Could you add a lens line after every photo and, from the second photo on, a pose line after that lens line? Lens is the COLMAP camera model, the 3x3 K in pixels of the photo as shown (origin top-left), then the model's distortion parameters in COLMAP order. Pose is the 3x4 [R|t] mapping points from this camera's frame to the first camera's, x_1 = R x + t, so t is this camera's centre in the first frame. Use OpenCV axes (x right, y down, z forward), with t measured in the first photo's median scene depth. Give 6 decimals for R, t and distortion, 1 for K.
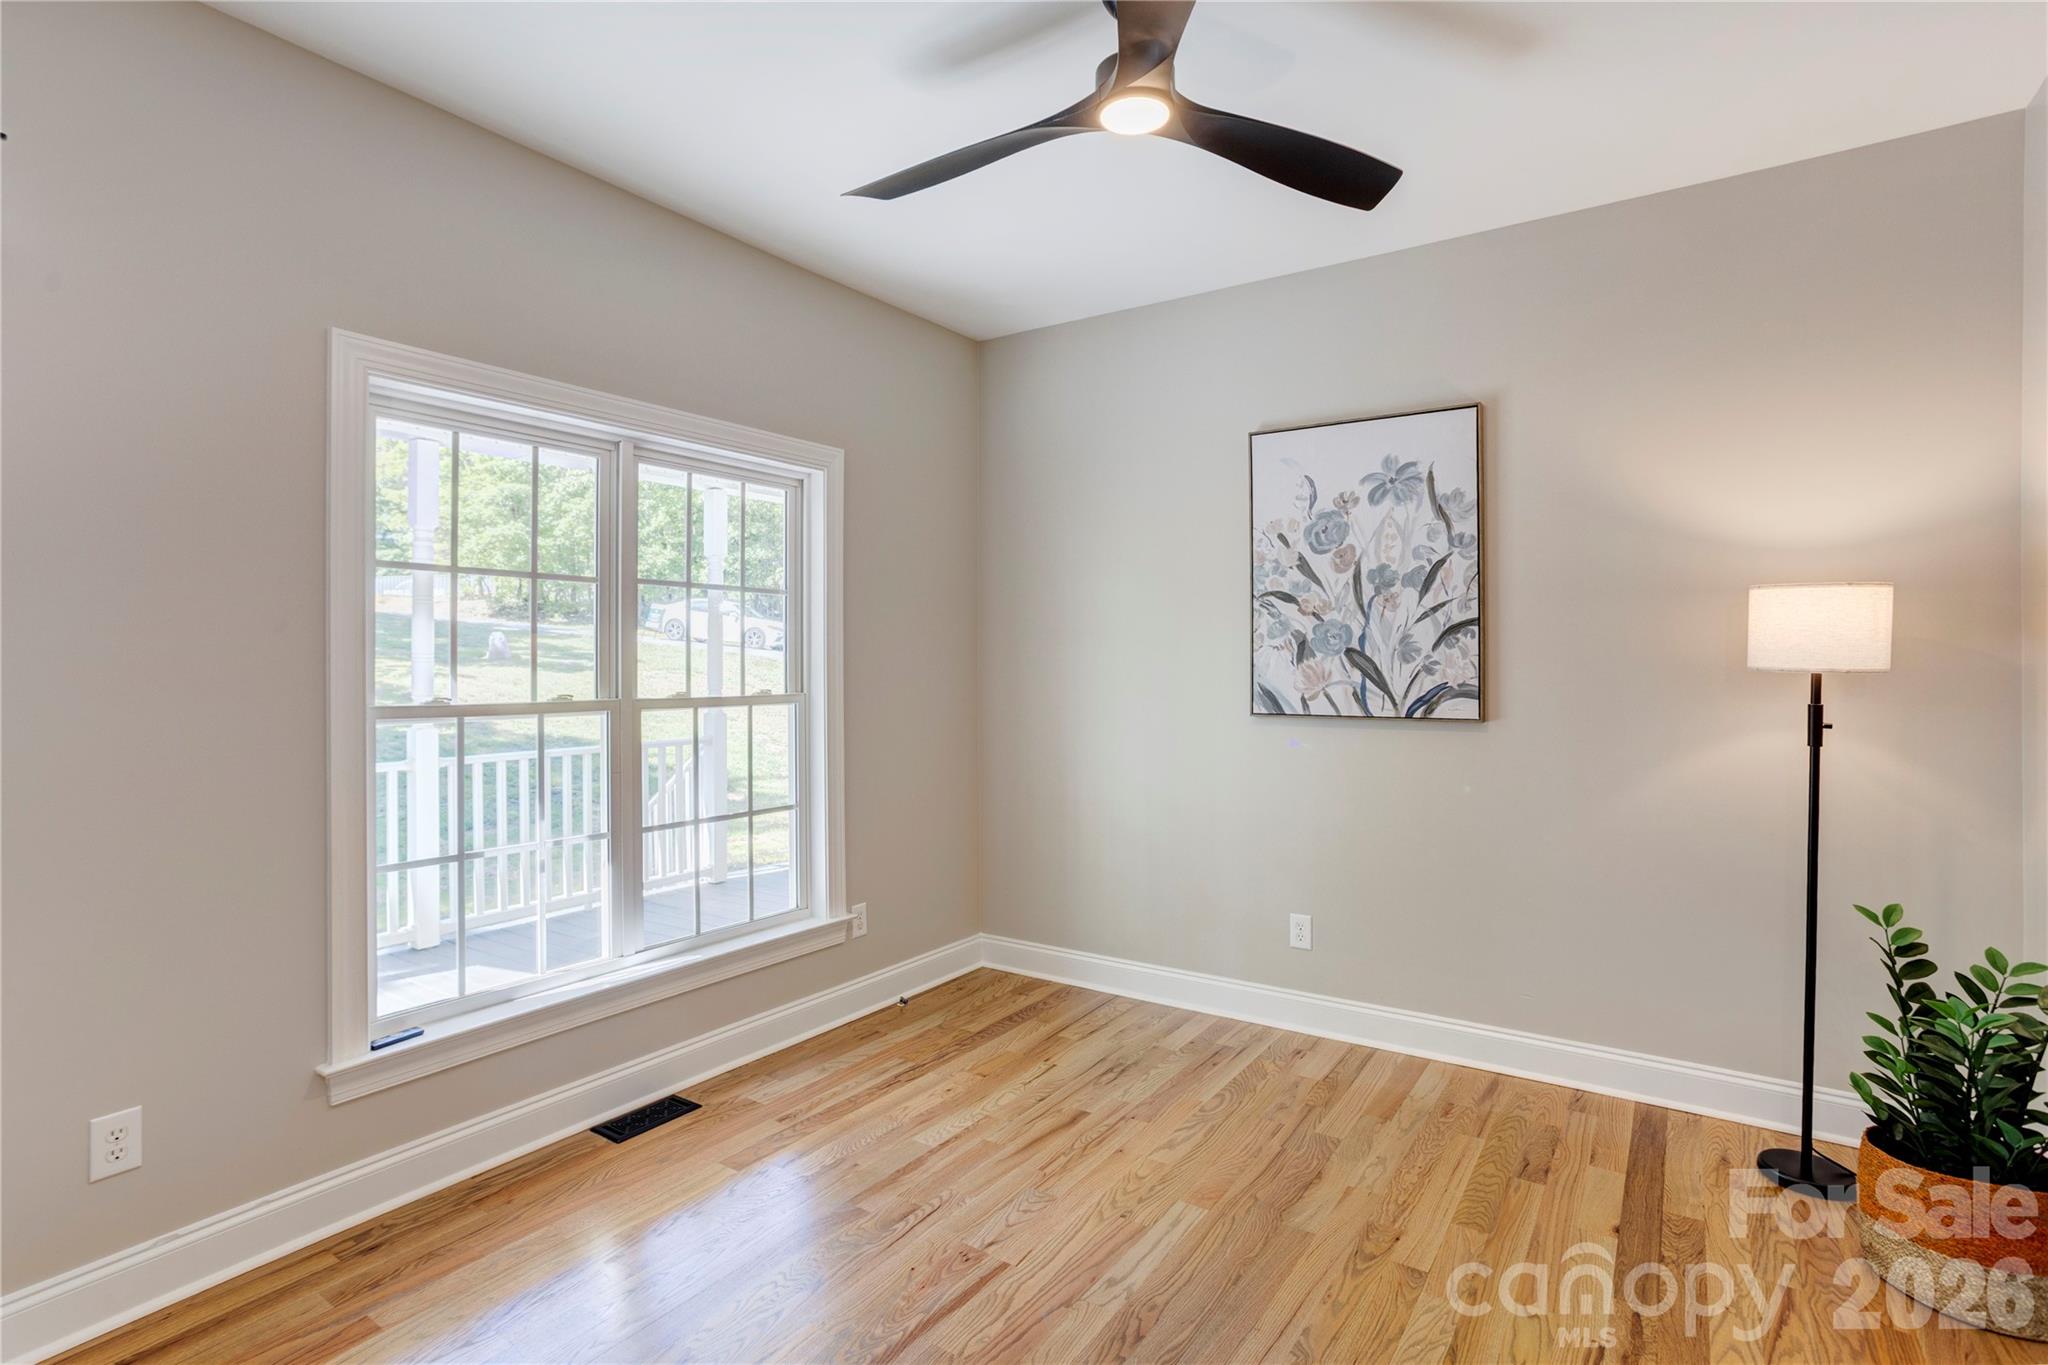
lens RADIAL K [[1000.7, 0, 1011.2], [0, 1000.7, 656.8], [0, 0, 1]] dist [-0.044373, 0.031420]
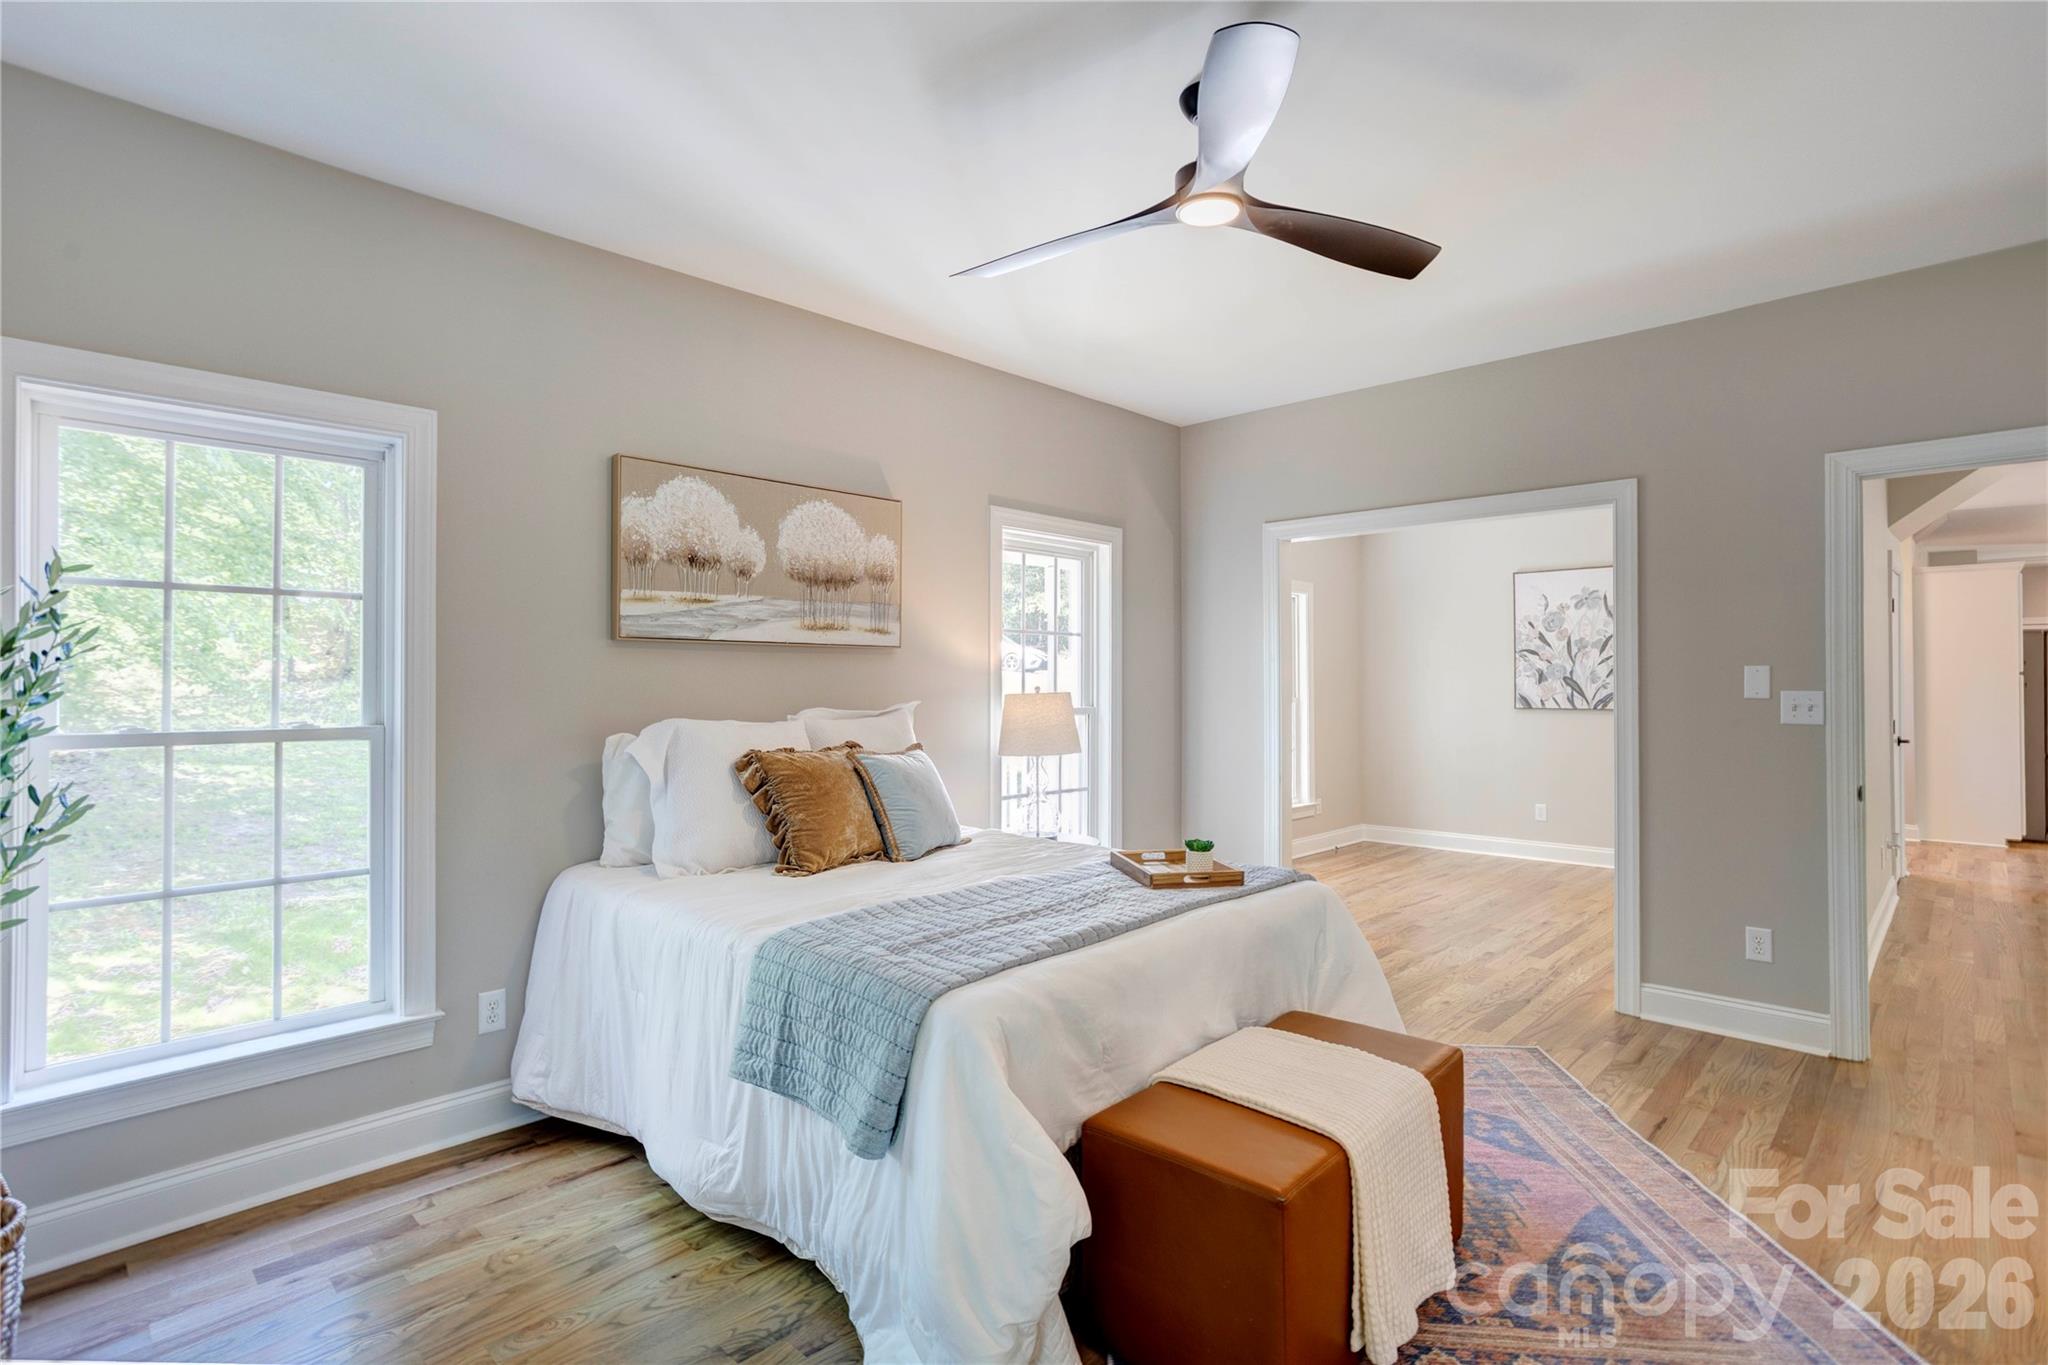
lens RADIAL K [[1000.7, 0, 1011.2], [0, 1000.7, 656.8], [0, 0, 1]] dist [-0.044373, 0.031420]
pose [[0.999989, 0.004506, 0.000984, -0.835974], [-0.004479, 0.999665, -0.025492, 0.008192], [-0.001099, 0.025487, 0.999675, -1.099660]]
